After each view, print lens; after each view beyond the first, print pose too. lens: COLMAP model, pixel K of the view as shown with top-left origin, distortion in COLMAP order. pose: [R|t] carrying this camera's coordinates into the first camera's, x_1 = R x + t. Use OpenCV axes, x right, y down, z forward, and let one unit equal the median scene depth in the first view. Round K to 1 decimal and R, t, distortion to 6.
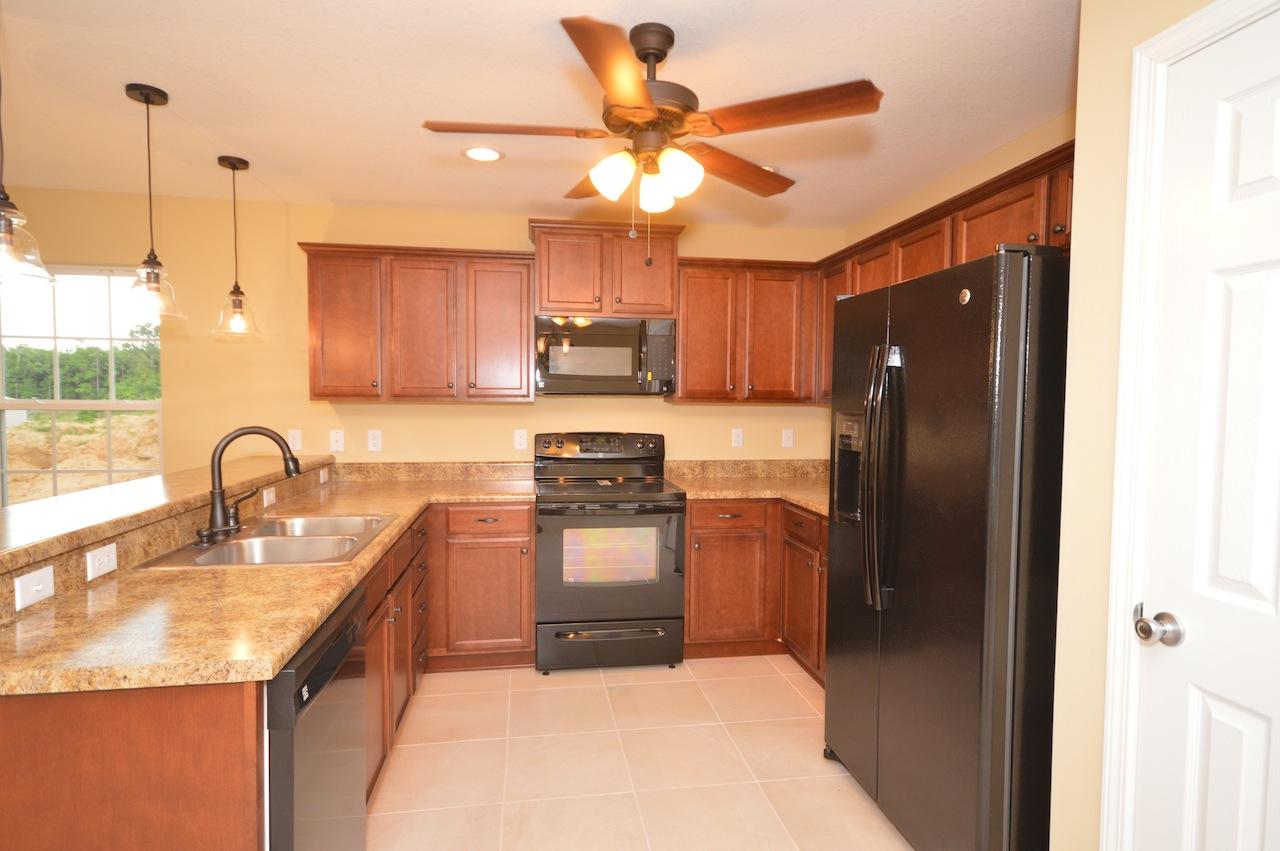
lens RADIAL K [[680.2, 0, 639.5], [0, 680.2, 430.1], [0, 0, 1]] dist [0.007187, 0.000437]
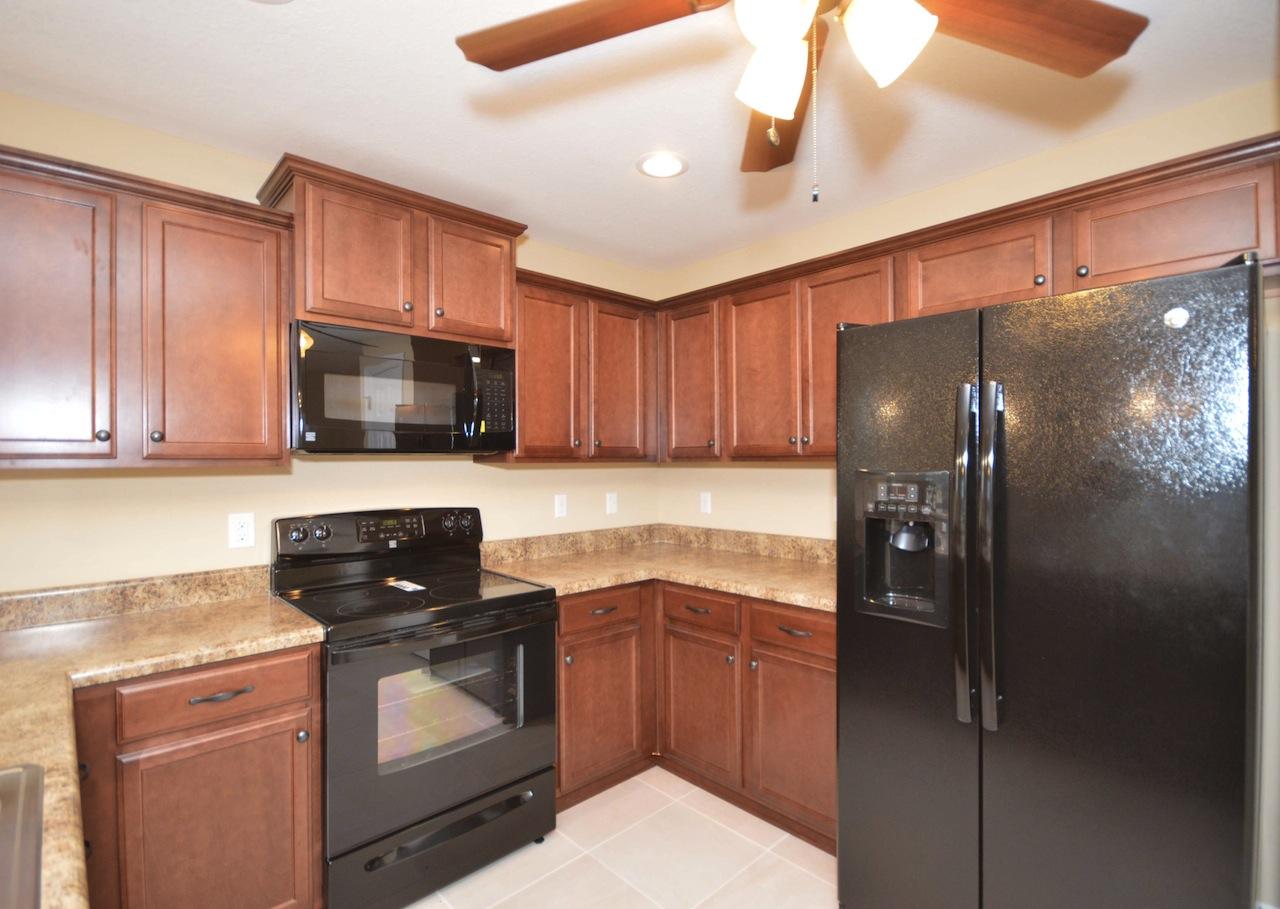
lens RADIAL K [[590.7, 0, 644.1], [0, 590.7, 460.1], [0, 0, 1]] dist [-0.000413, -0.001872]
pose [[0.809143, -0.012622, 0.587476, -0.209588], [0.039550, 0.998672, -0.033017, -0.017874], [-0.586279, 0.049951, 0.808568, 0.411564]]
